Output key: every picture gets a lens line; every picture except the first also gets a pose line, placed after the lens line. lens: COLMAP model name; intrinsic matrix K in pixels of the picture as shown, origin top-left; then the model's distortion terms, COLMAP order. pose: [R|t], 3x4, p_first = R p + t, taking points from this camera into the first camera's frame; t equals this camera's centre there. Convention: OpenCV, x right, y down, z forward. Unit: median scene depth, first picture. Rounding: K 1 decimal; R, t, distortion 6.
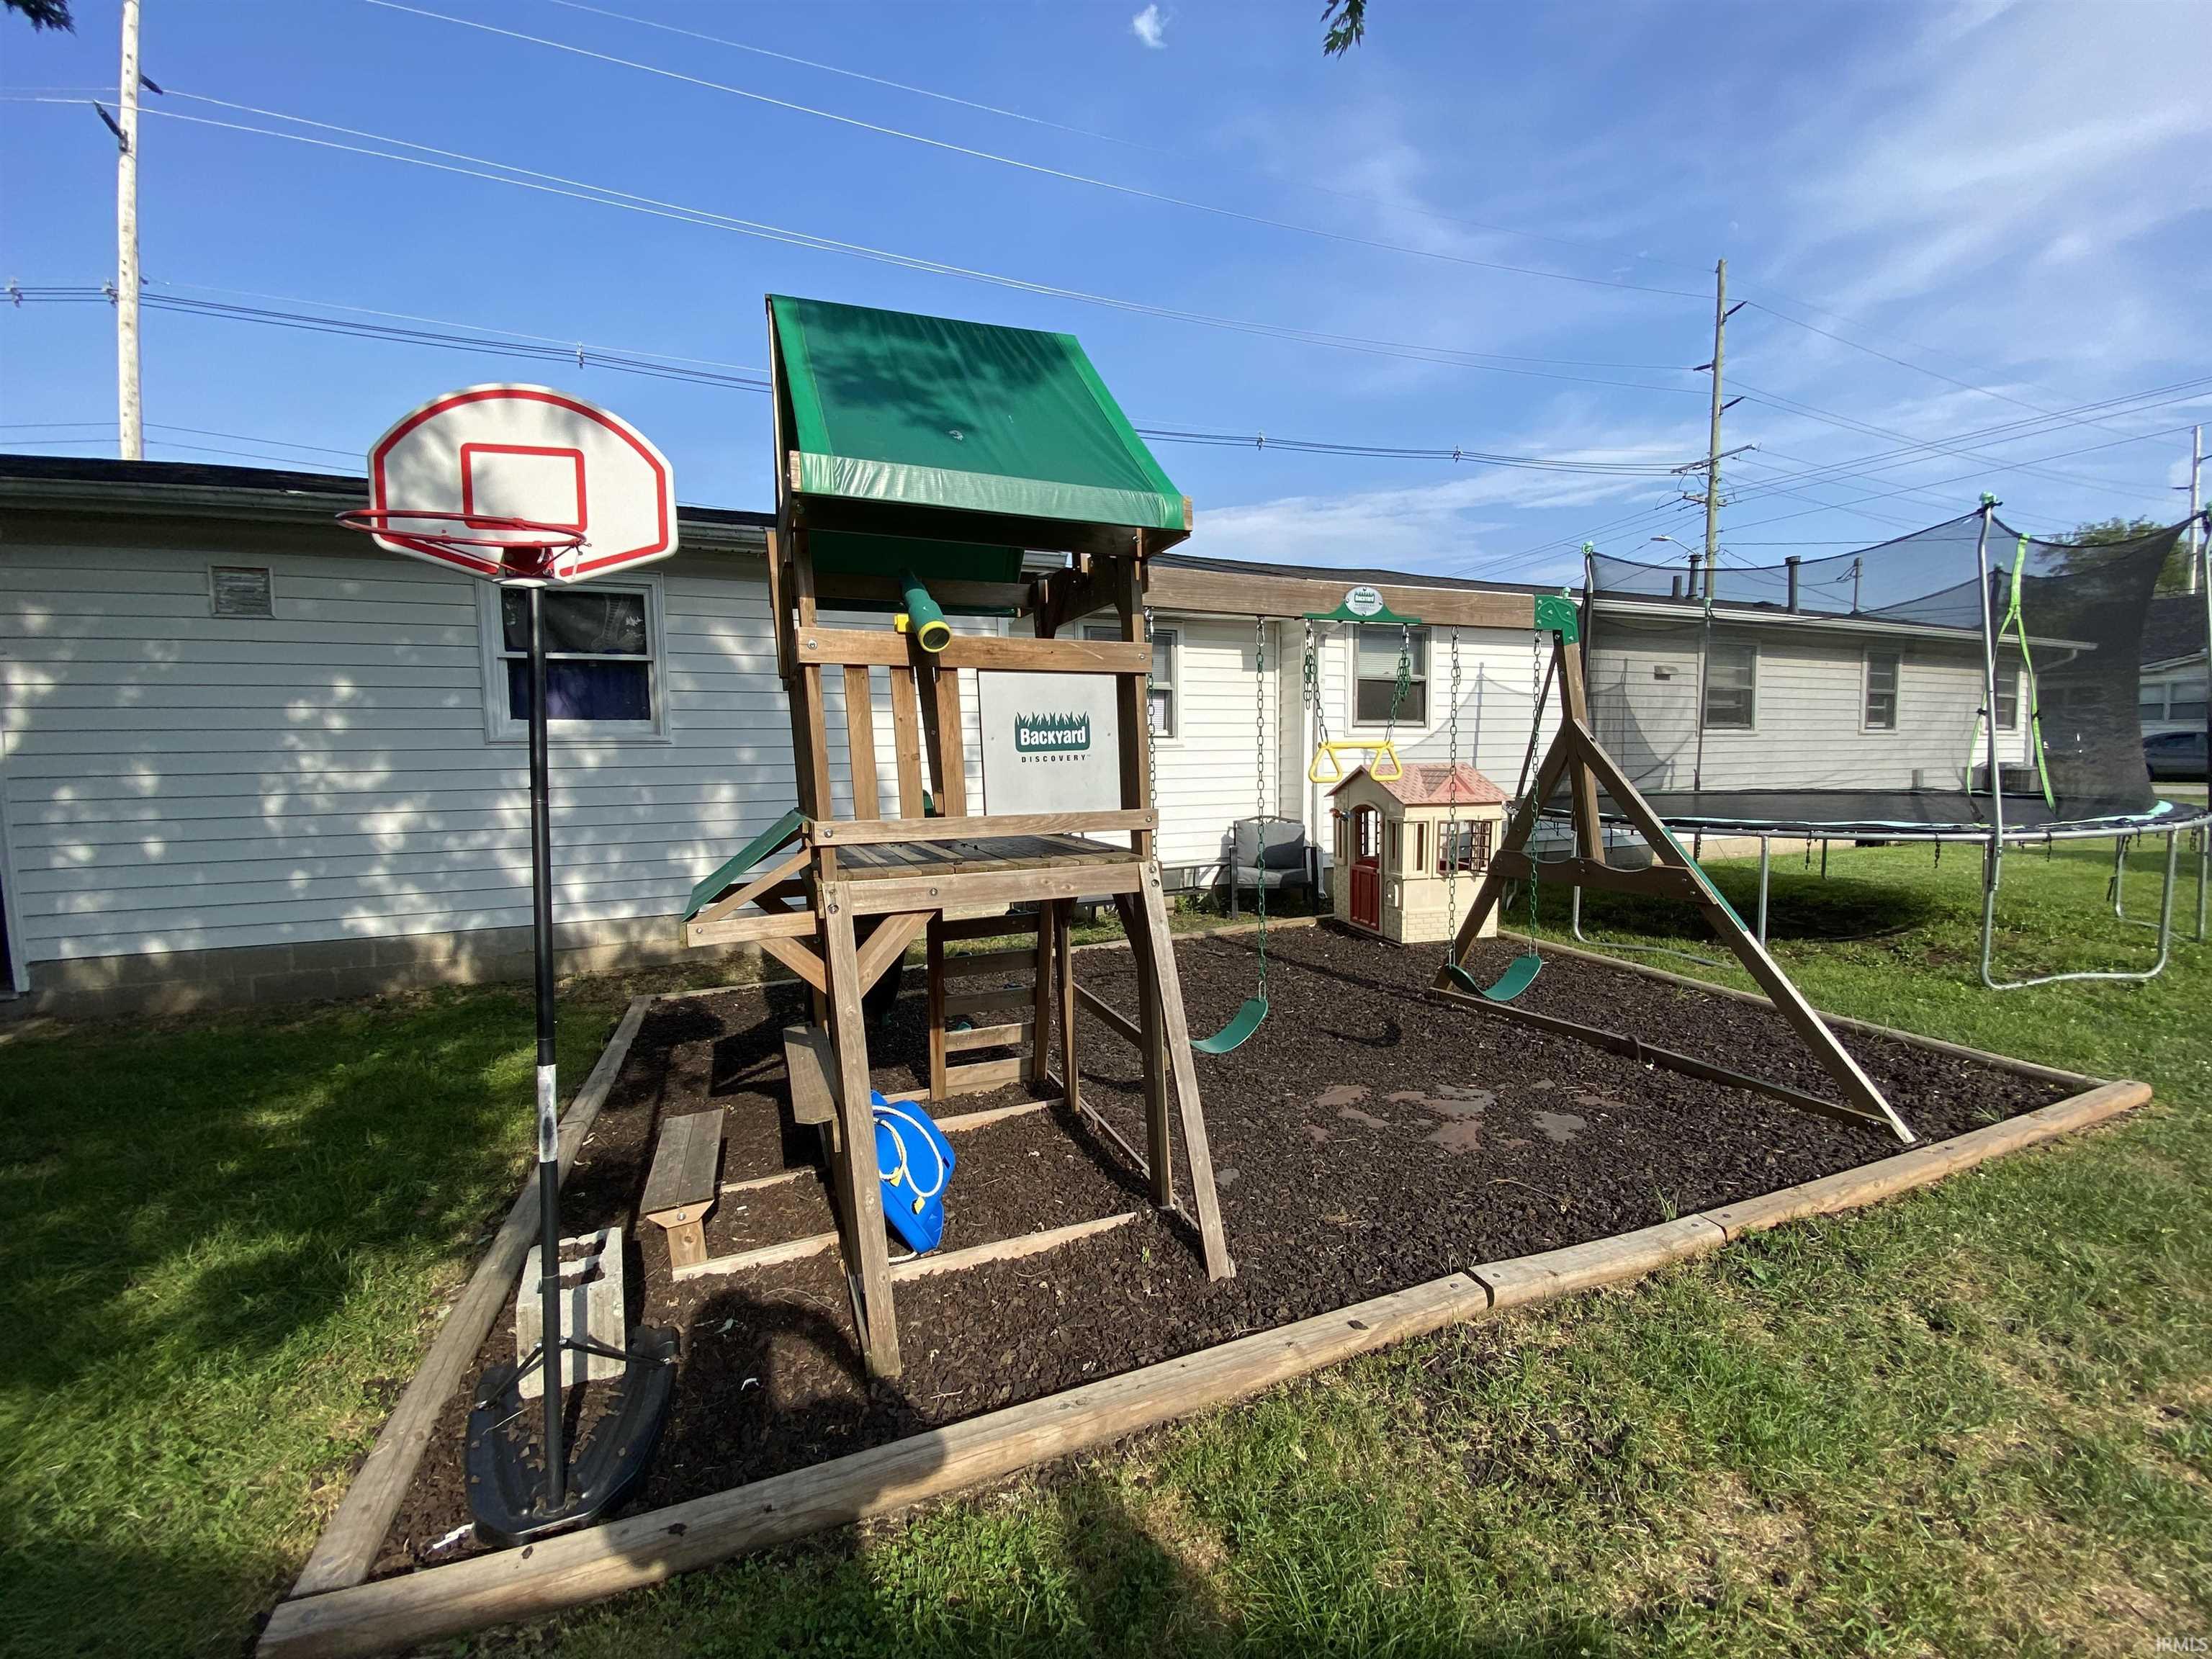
lens RADIAL K [[891.3, 0, 1097.7], [0, 891.3, 822.3], [0, 0, 1]] dist [0.021859, -0.020623]
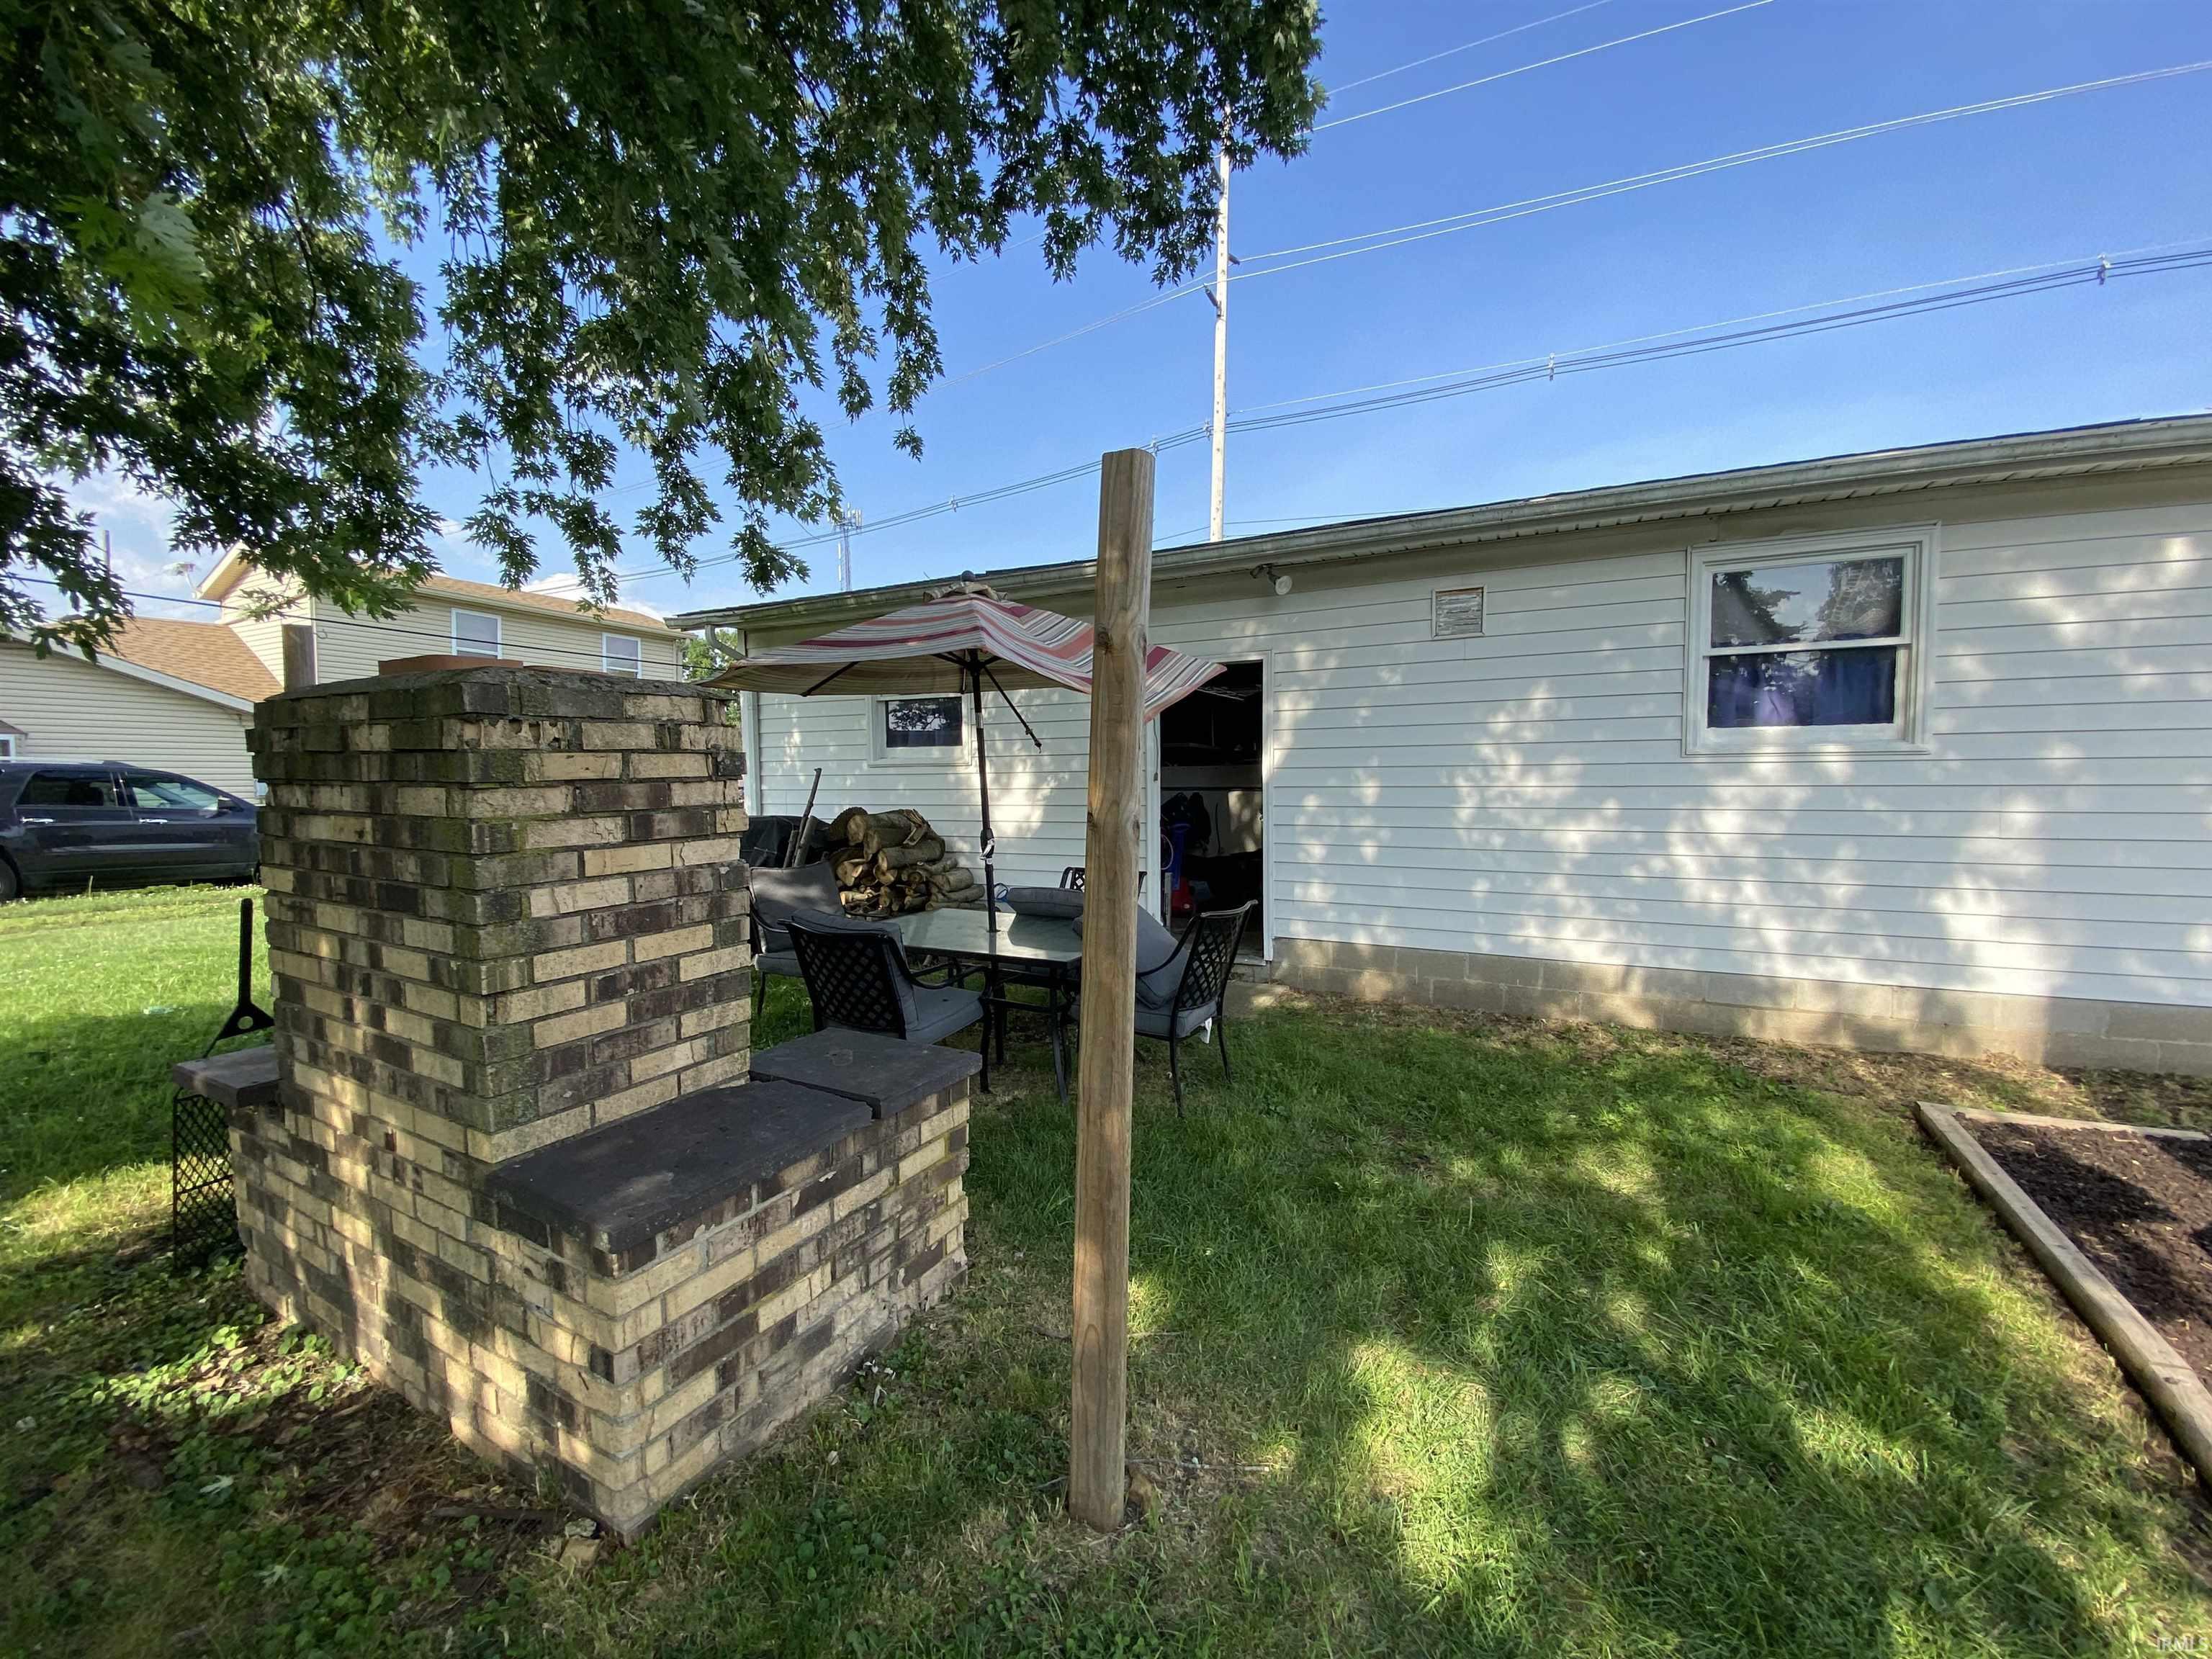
lens RADIAL K [[891.3, 0, 1103.1], [0, 891.3, 822.5], [0, 0, 1]] dist [0.021859, -0.020623]
pose [[0.629707, 0.047272, -0.775393, -0.394685], [-0.057168, 0.998260, 0.014433, -0.004329], [0.774727, 0.035239, 0.631314, 0.021913]]
